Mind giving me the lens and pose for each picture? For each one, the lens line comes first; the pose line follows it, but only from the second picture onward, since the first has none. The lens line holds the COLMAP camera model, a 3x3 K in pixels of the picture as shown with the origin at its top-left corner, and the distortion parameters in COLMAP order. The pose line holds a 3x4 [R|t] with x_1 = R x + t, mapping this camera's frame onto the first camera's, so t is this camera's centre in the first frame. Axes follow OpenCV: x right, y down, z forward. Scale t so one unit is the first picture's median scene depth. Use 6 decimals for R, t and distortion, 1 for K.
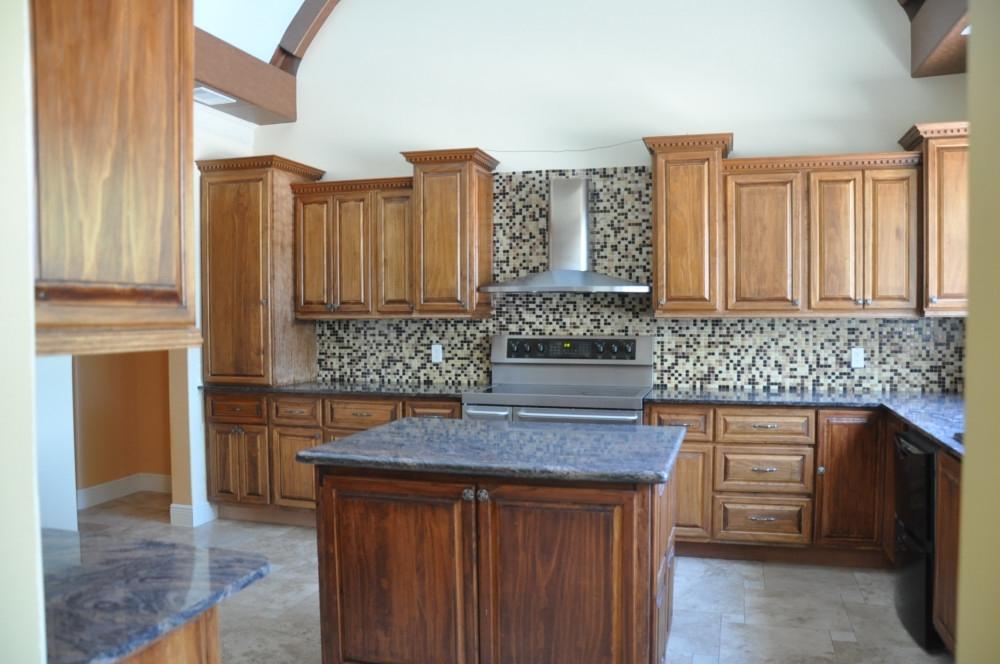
lens RADIAL K [[808.1, 0, 499.0], [0, 808.1, 338.2], [0, 0, 1]] dist [-0.147961, 0.106790]
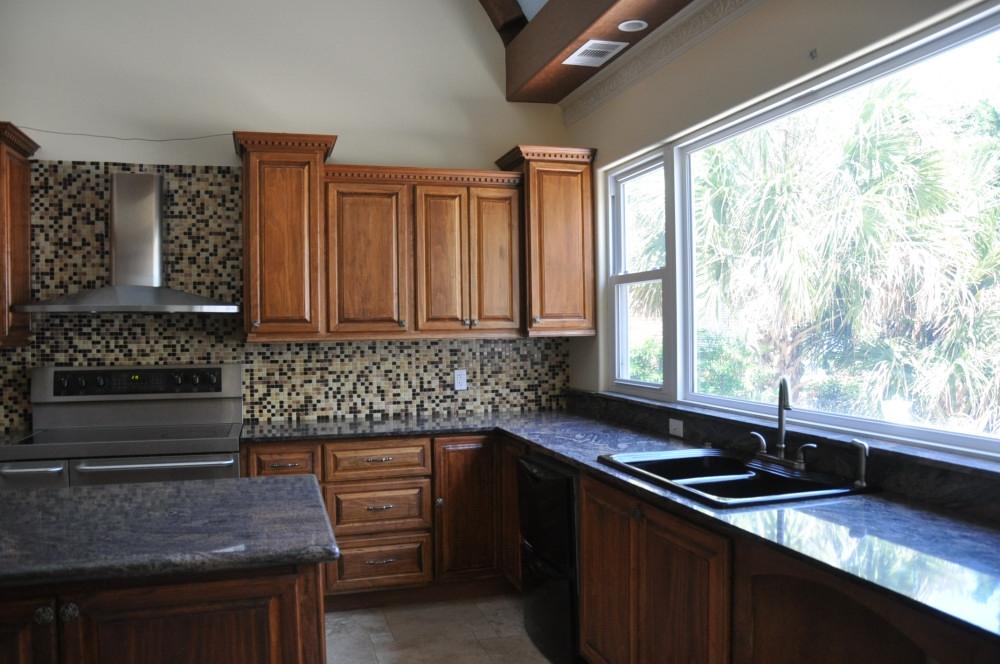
lens RADIAL K [[808.1, 0, 530.2], [0, 808.1, 339.3], [0, 0, 1]] dist [-0.147961, 0.106790]
pose [[0.827982, -0.013175, 0.560601, -0.030031], [0.027160, 0.999493, -0.016624, -0.006025], [-0.560097, 0.028990, 0.827919, 0.122822]]
